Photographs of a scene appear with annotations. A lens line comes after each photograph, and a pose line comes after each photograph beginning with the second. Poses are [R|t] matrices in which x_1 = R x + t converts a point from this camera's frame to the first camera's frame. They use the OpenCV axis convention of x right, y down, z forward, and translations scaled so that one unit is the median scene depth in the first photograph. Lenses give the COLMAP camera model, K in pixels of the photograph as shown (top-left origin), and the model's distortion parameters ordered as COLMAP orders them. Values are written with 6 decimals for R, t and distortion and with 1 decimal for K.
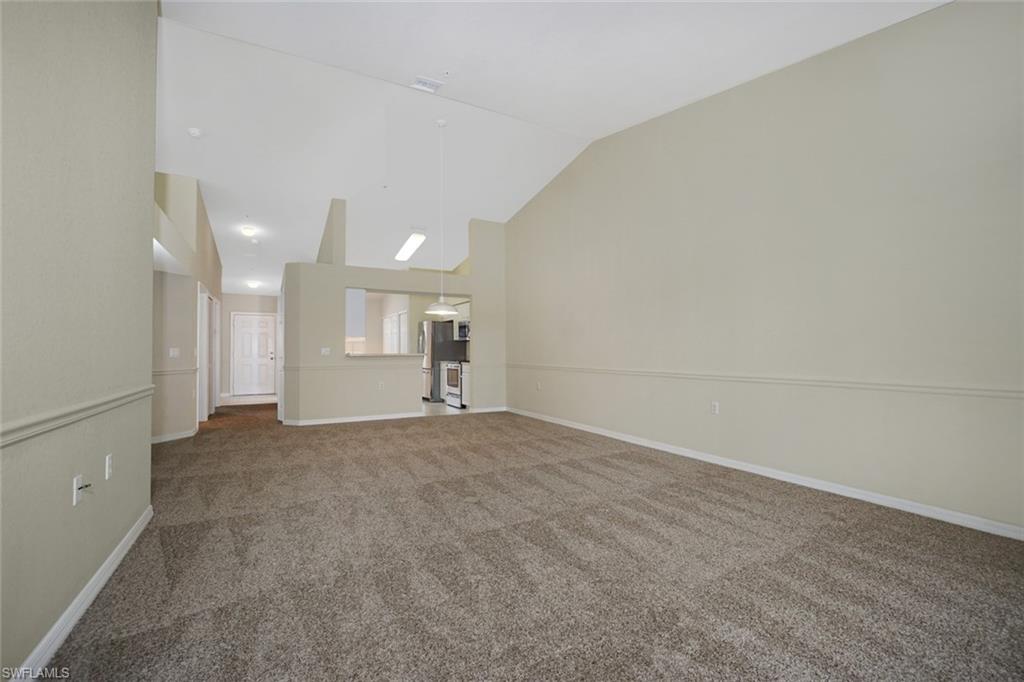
lens RADIAL K [[452.0, 0, 510.9], [0, 452.0, 348.8], [0, 0, 1]] dist [0.000398, 0.000002]
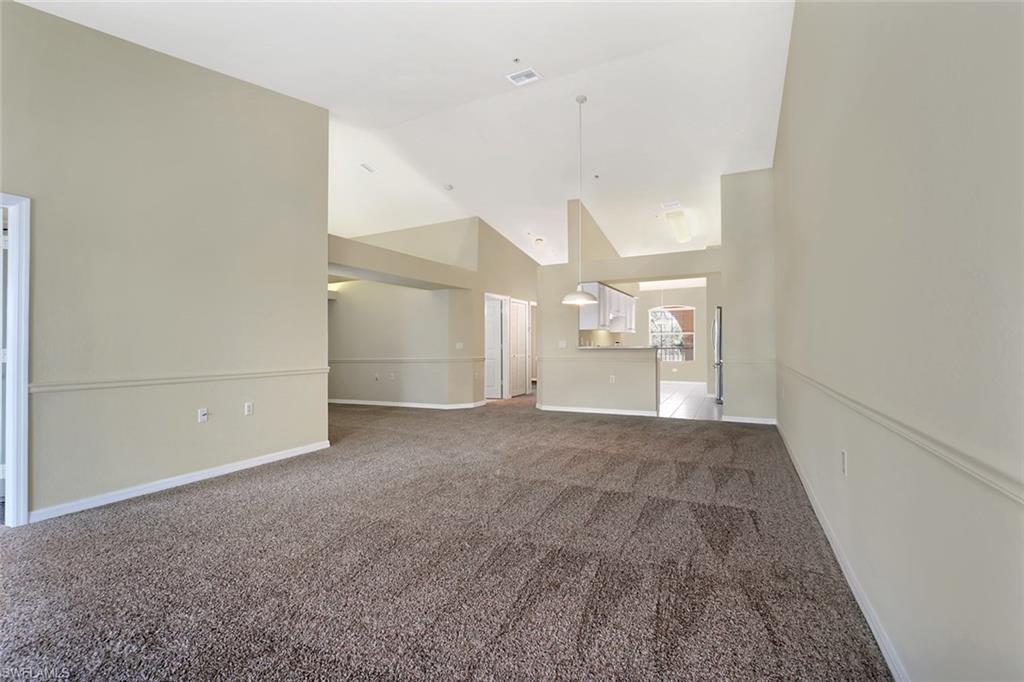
lens RADIAL K [[452.0, 0, 510.9], [0, 452.0, 348.8], [0, 0, 1]] dist [0.000398, 0.000002]
pose [[0.539724, -0.001570, -0.841840, 0.801233], [0.019222, 0.999761, 0.010459, 0.003985], [0.841622, -0.021827, 0.539625, 0.559205]]
